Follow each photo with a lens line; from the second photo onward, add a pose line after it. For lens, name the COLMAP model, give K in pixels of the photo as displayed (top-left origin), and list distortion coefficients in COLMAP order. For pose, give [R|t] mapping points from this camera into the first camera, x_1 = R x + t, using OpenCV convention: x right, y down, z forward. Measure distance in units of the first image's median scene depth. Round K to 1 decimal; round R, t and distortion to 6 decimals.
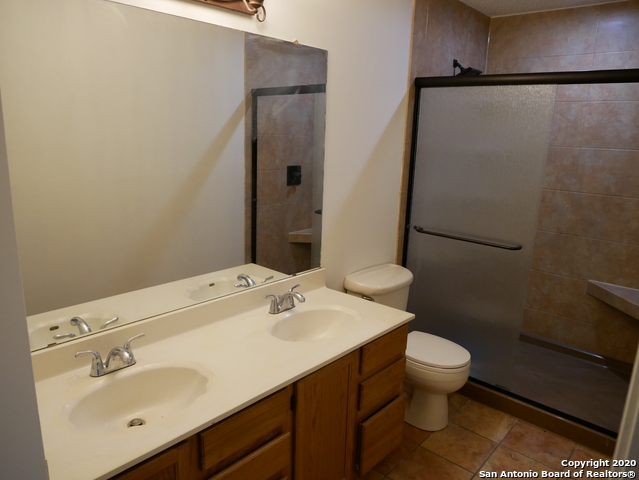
lens RADIAL K [[460.4, 0, 320.8], [0, 460.4, 241.7], [0, 0, 1]] dist [-0.038819, 0.007660]
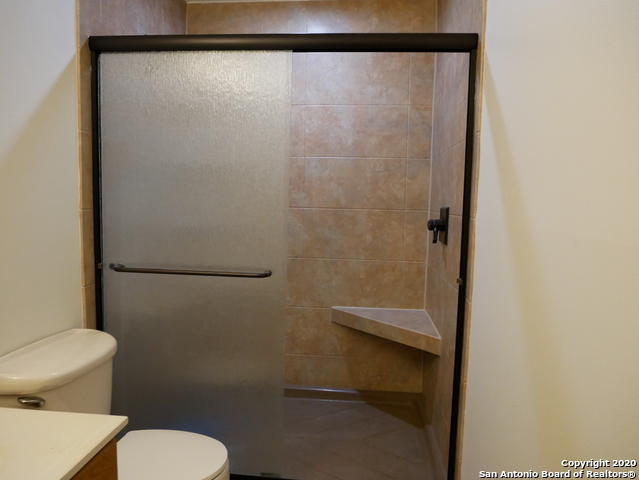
lens RADIAL K [[460.4, 0, 320.8], [0, 460.4, 241.7], [0, 0, 1]] dist [-0.038819, 0.007660]
pose [[0.801971, -0.073057, 0.592878, 0.061332], [0.143985, 0.986872, -0.073158, 0.023731], [-0.579750, 0.144037, 0.801962, 0.302683]]
